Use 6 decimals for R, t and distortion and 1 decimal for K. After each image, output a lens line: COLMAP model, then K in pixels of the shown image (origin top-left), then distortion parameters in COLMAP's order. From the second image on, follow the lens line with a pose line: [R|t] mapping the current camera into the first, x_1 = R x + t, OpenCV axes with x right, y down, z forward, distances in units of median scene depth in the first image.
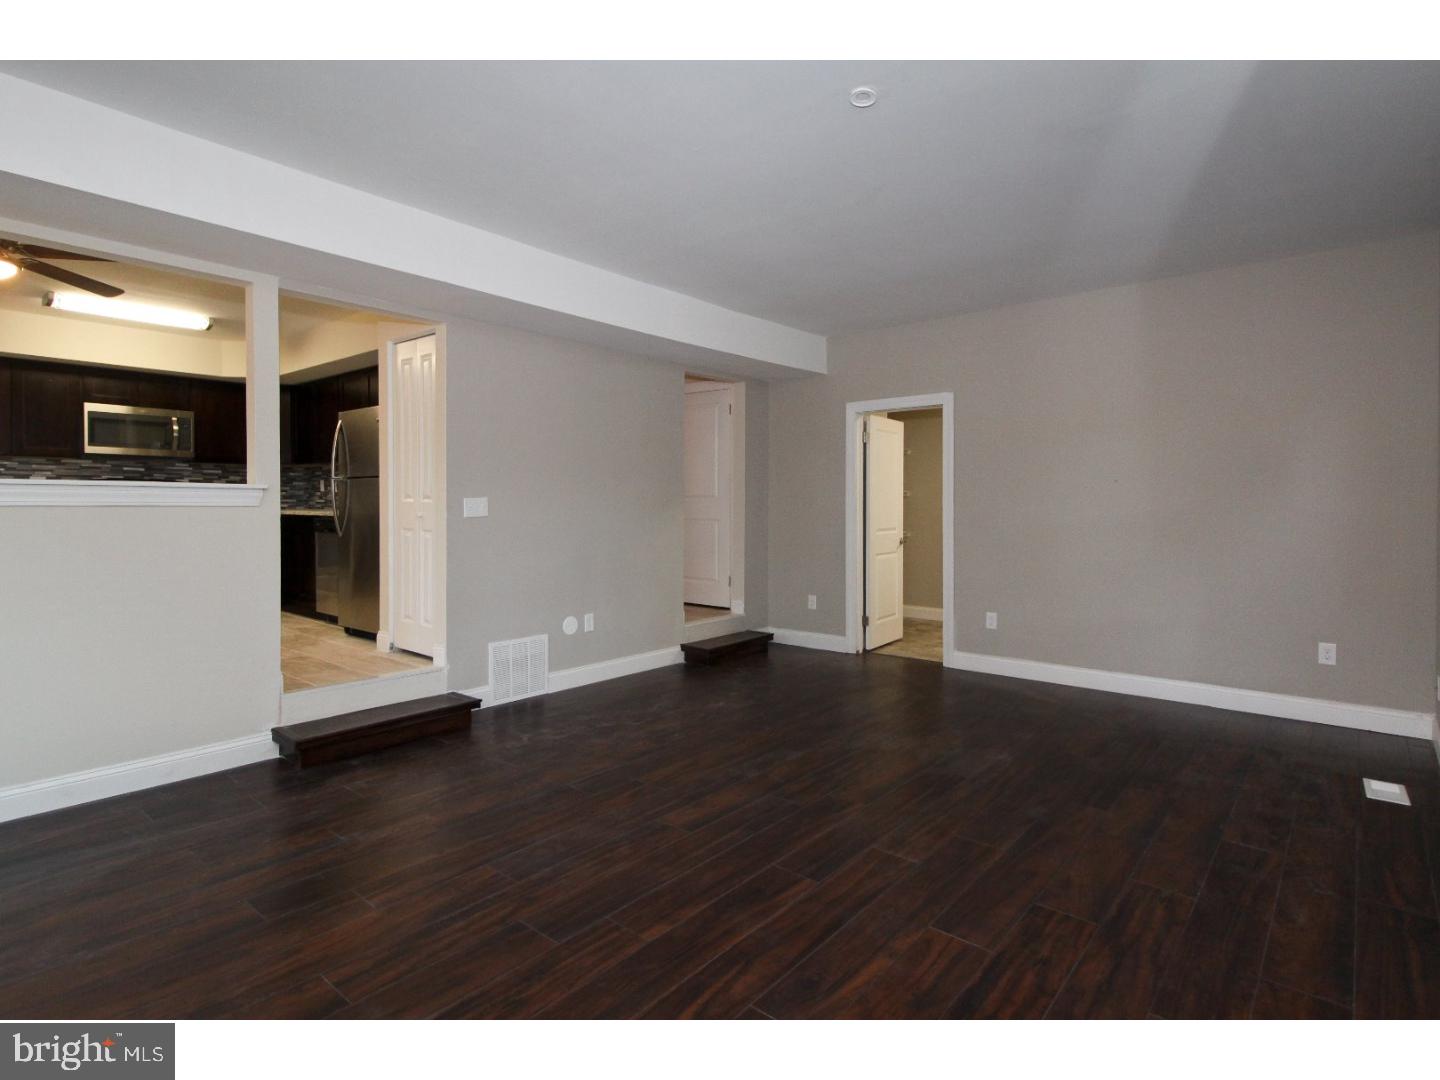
lens RADIAL K [[756.4, 0, 718.6], [0, 756.4, 530.5], [0, 0, 1]] dist [0.021193, -0.001244]
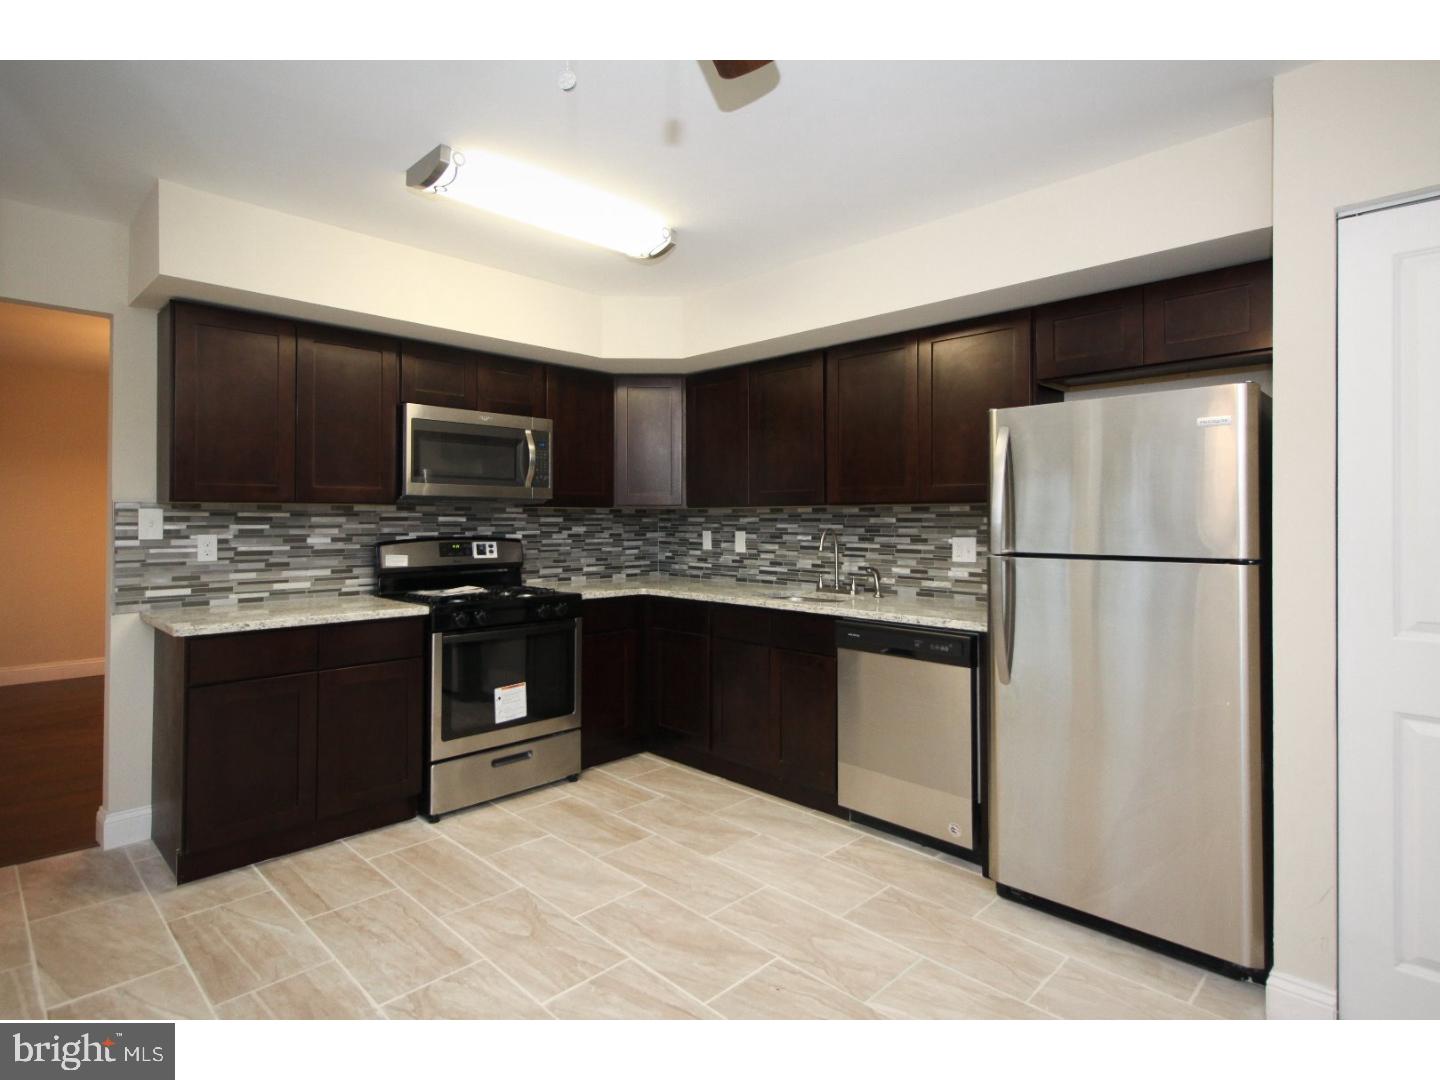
lens RADIAL K [[756.4, 0, 714.4], [0, 756.4, 514.9], [0, 0, 1]] dist [0.021193, -0.001244]
pose [[0.996599, -0.007077, -0.082094, -0.528879], [0.003073, 0.998804, -0.048798, -0.056228], [0.082341, 0.048380, 0.995429, 0.452513]]
